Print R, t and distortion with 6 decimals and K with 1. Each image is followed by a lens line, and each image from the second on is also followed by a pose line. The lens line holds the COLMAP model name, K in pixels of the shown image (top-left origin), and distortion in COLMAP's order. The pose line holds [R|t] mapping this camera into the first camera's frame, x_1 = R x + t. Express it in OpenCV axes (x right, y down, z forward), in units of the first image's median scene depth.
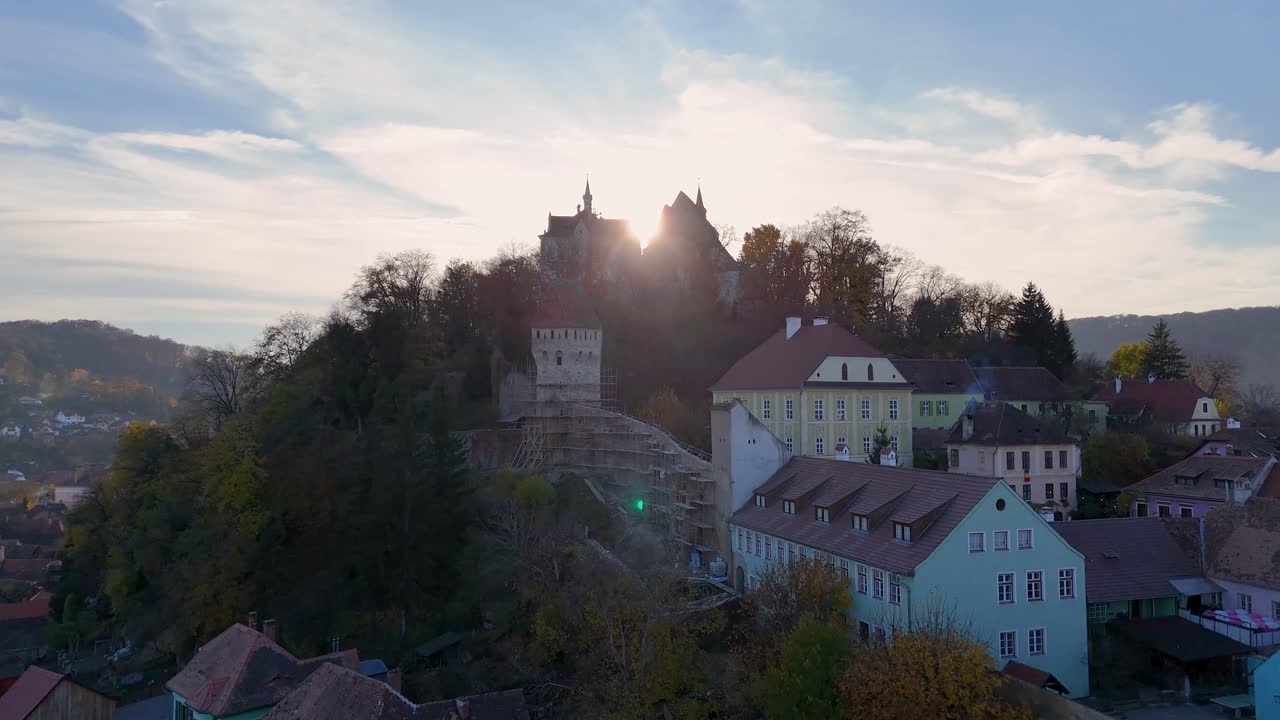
lens RADIAL K [[878.2, 0, 640.0], [0, 878.2, 360.0], [0, 0, 1]] dist [-0.000017, -0.001001]
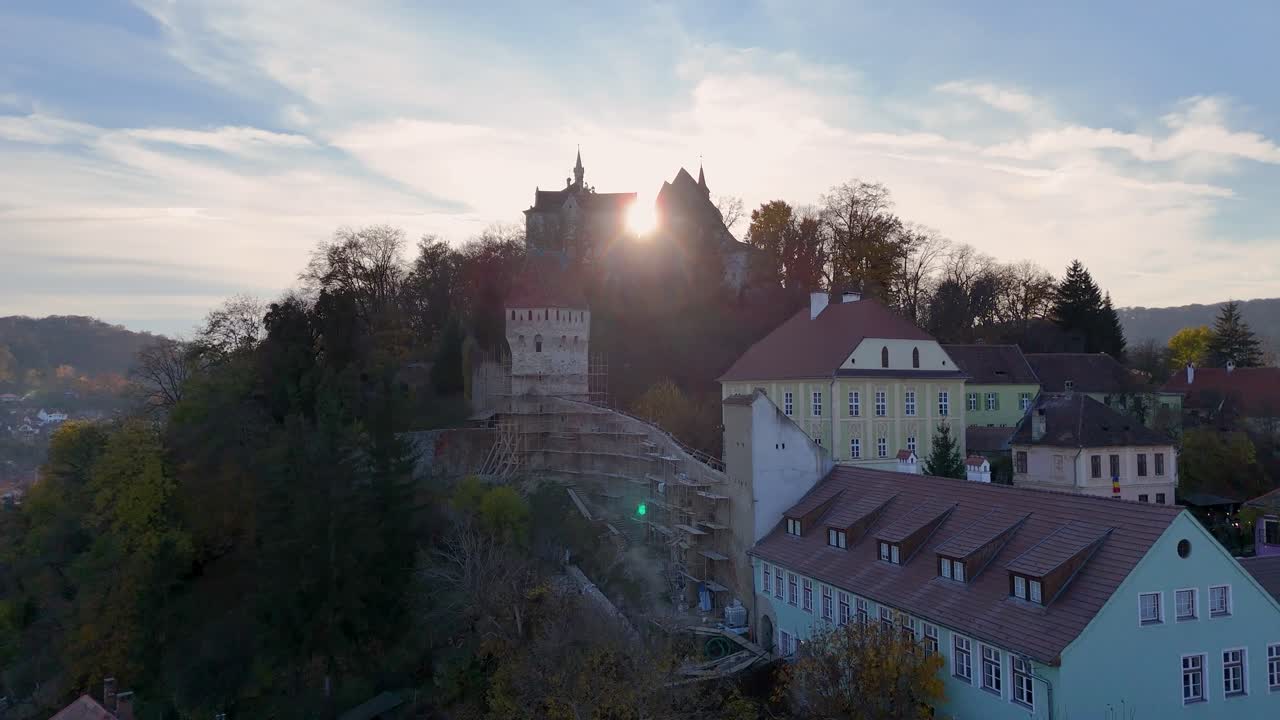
lens RADIAL K [[878.2, 0, 640.0], [0, 878.2, 360.0], [0, 0, 1]] dist [-0.000017, -0.001001]
pose [[0.999994, -0.003374, -0.000563, 0.005324], [0.003377, 0.999983, 0.004826, 0.009846], [0.000546, -0.004828, 0.999988, 0.160887]]
